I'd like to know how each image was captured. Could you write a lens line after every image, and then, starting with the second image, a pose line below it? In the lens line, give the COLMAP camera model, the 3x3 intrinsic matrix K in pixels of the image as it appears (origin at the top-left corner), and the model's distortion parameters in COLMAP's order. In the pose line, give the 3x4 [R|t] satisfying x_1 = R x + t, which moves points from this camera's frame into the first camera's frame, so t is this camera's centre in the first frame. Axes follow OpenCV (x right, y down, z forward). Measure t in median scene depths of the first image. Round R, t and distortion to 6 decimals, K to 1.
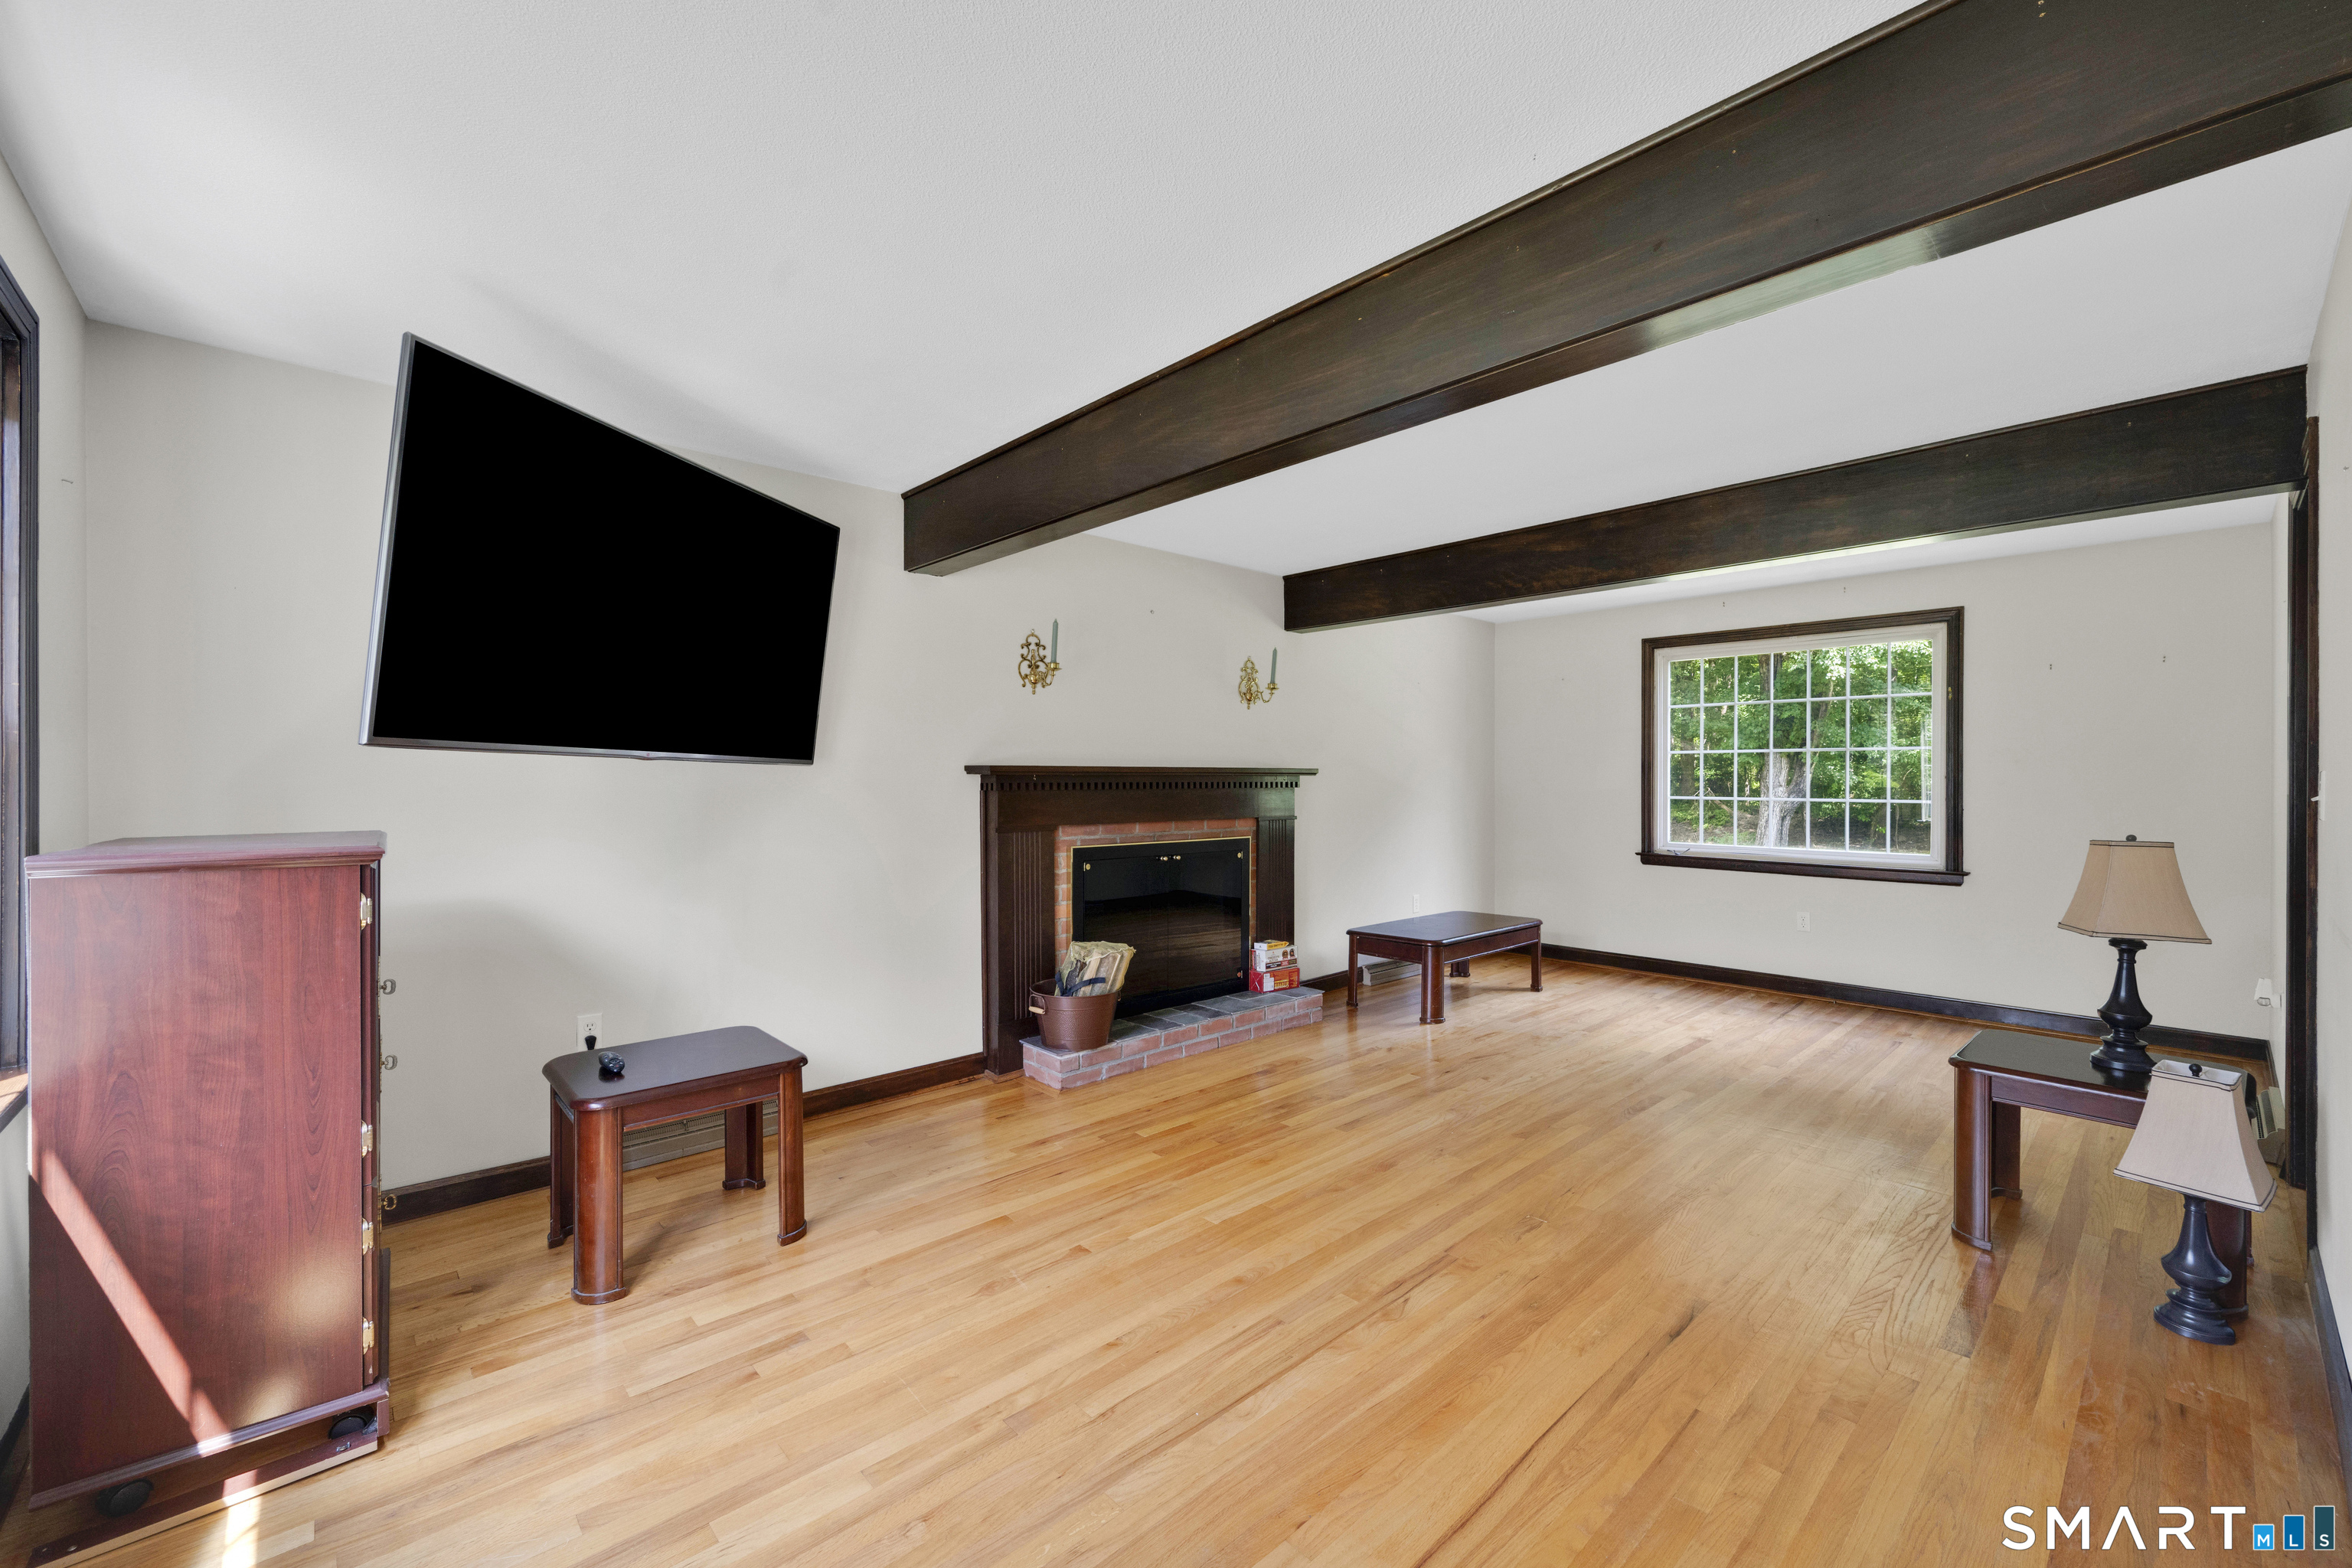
lens RADIAL K [[946.5, 0, 1193.4], [0, 946.5, 765.5], [0, 0, 1]] dist [0.006065, 0.000862]
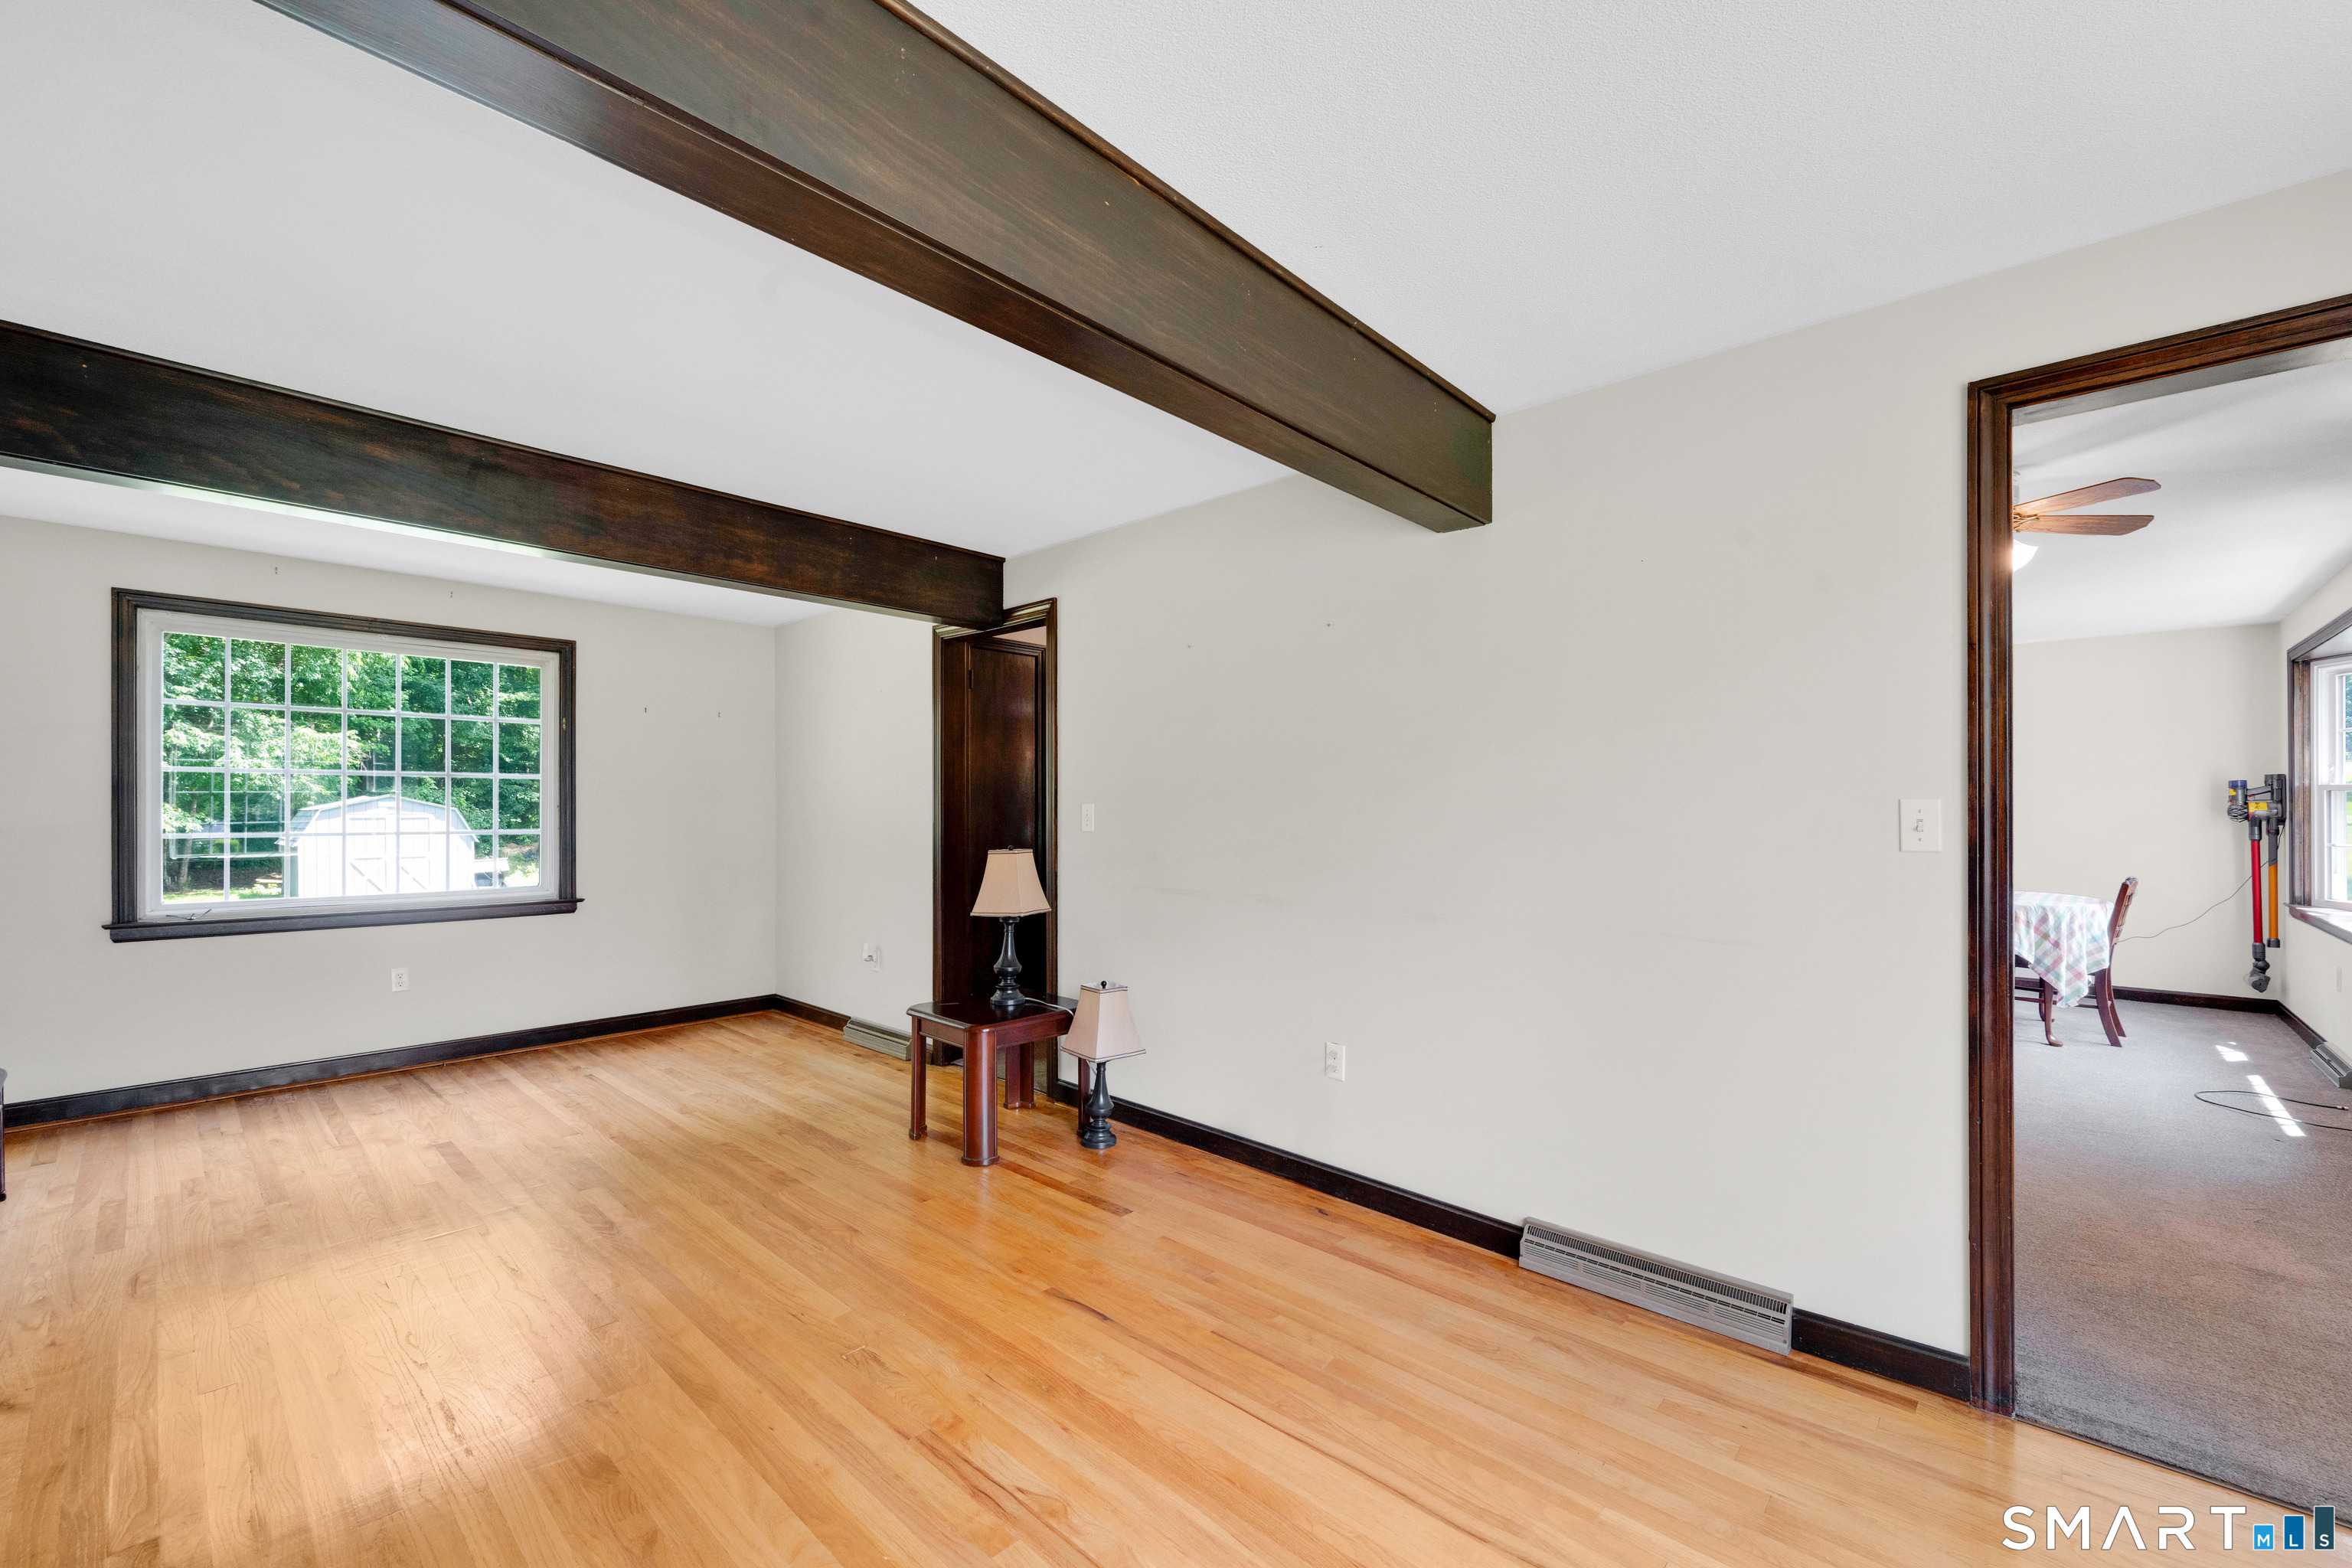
lens RADIAL K [[946.5, 0, 1153.3], [0, 946.5, 798.0], [0, 0, 1]] dist [0.006065, 0.000862]
pose [[-0.057432, 0.010254, 0.998297, -0.323851], [-0.012917, 0.999856, -0.011013, 0.008295], [-0.998266, -0.013528, -0.057291, 0.556584]]
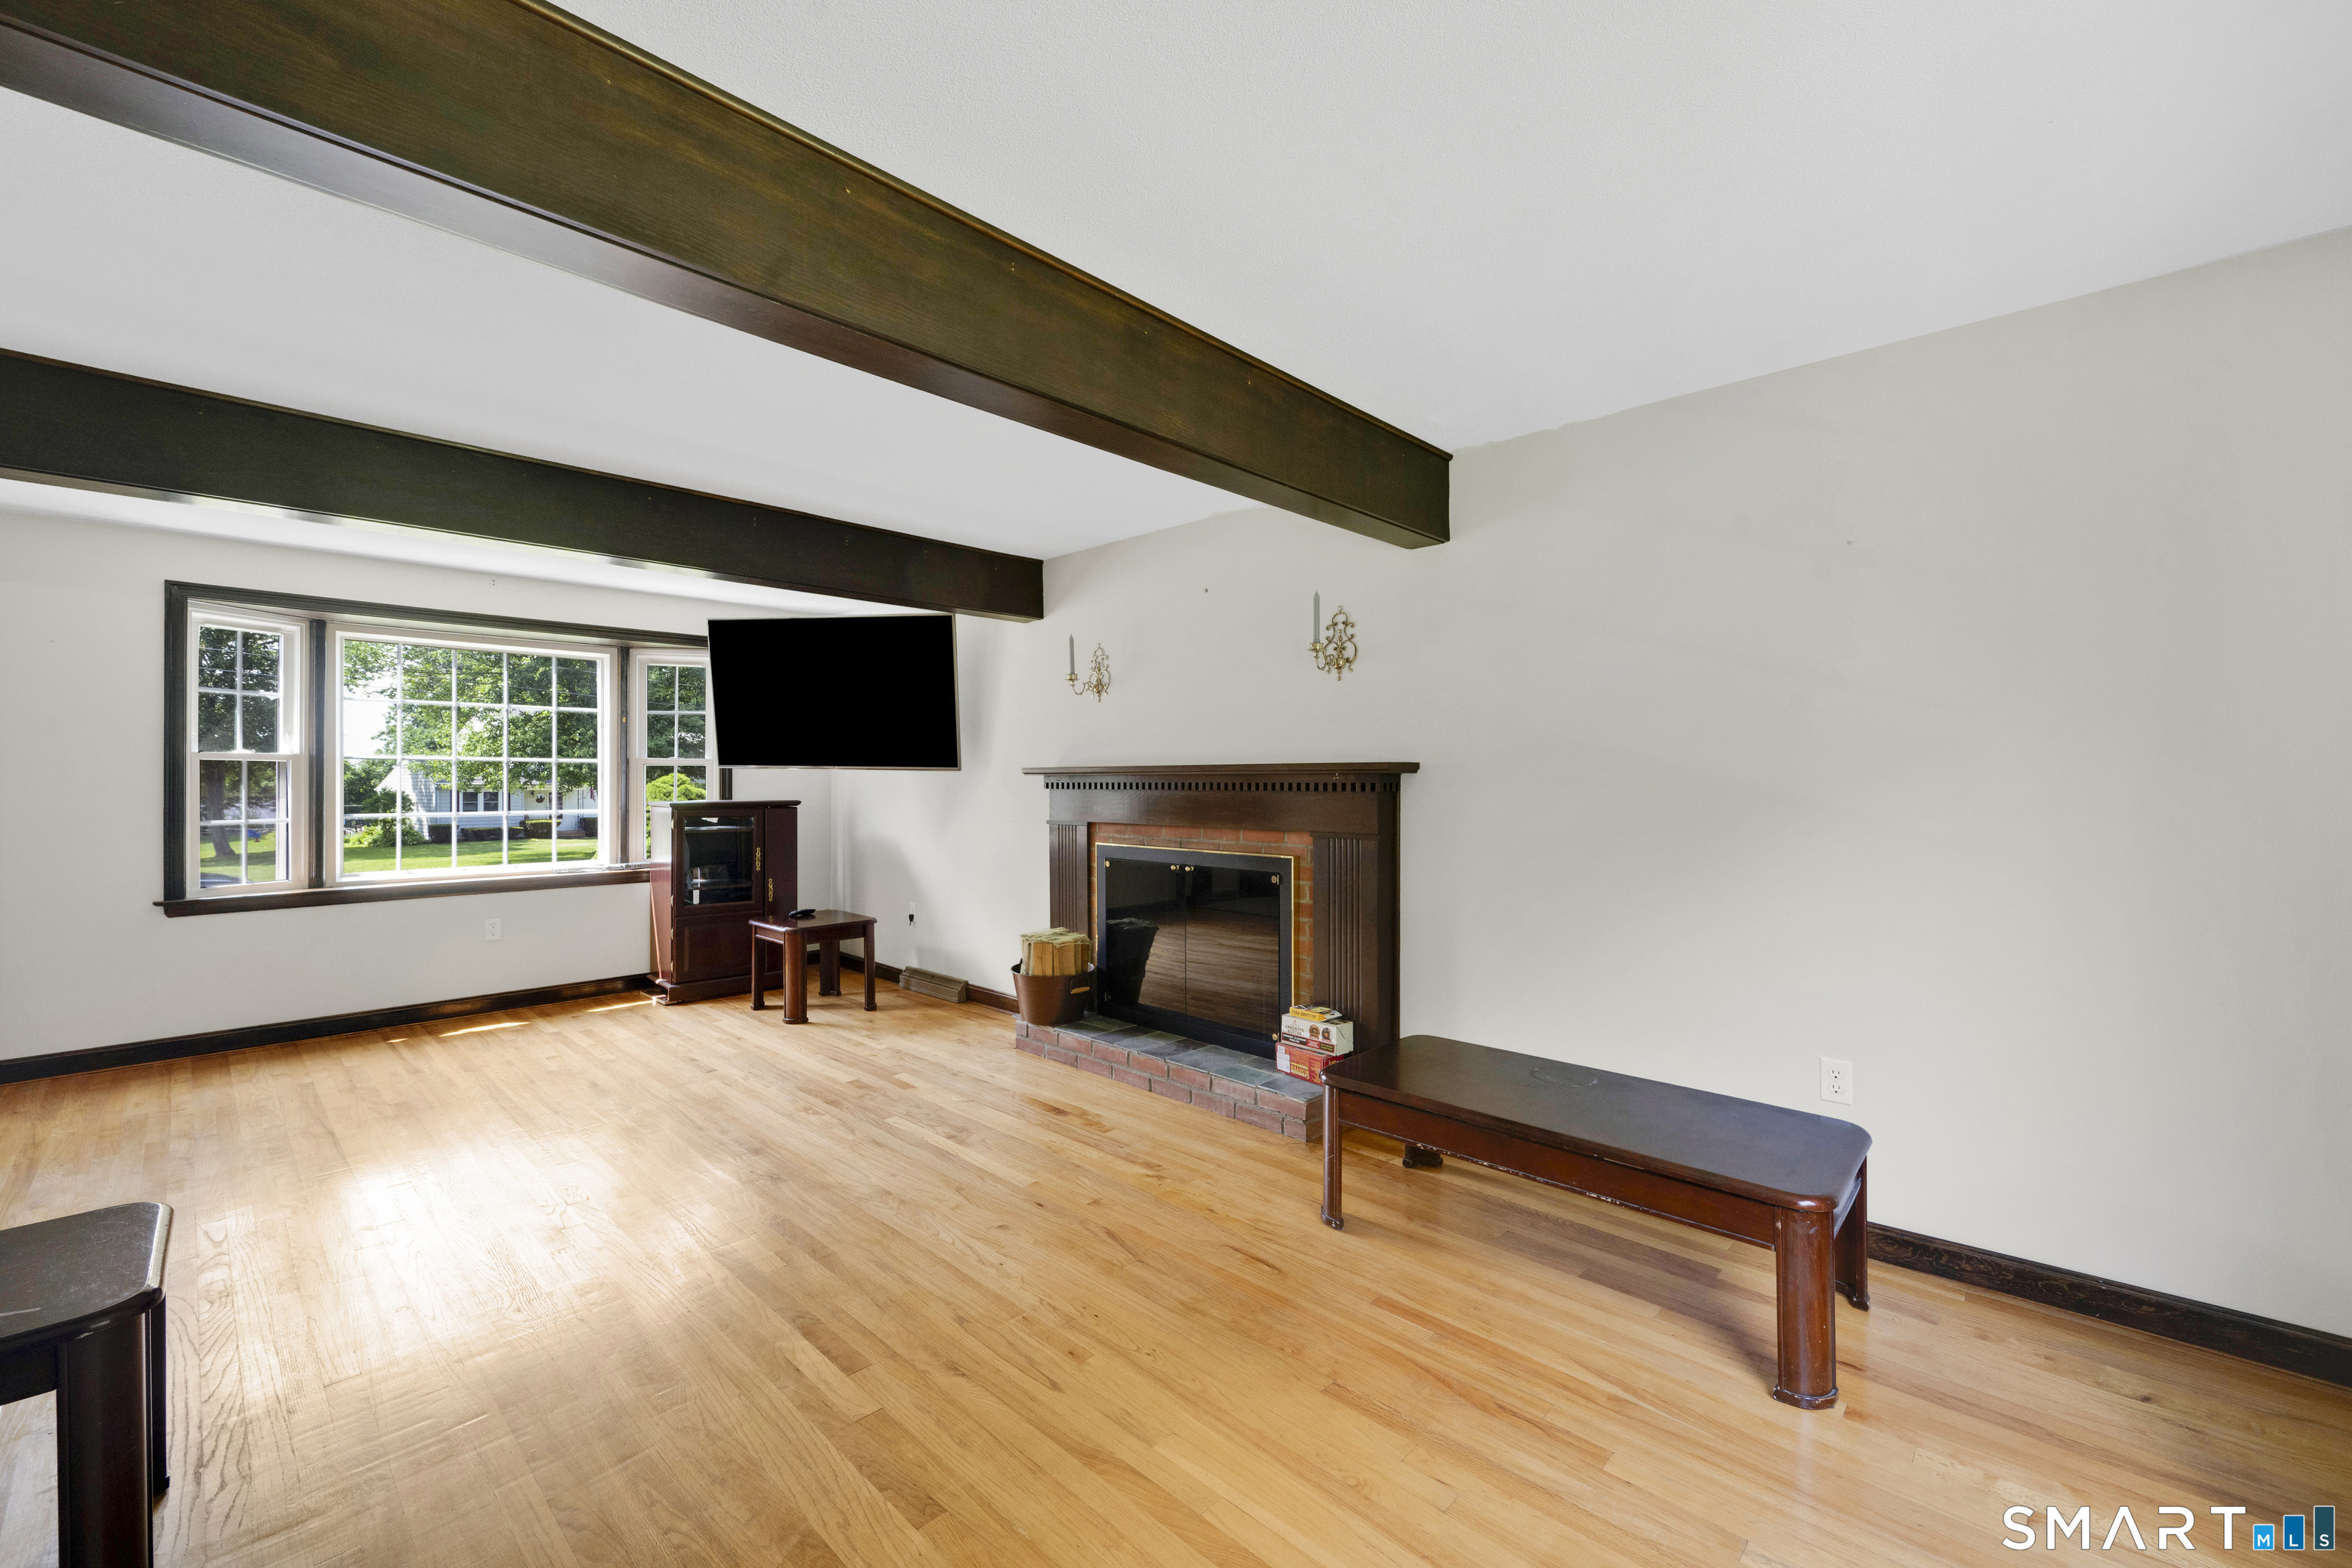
lens RADIAL K [[946.5, 0, 1197.2], [0, 946.5, 784.2], [0, 0, 1]] dist [0.006065, 0.000862]
pose [[0.059577, 0.010491, -0.998169, 1.003422], [0.029537, 0.999488, 0.012268, 0.012334], [0.997787, -0.030214, 0.059236, 1.129760]]
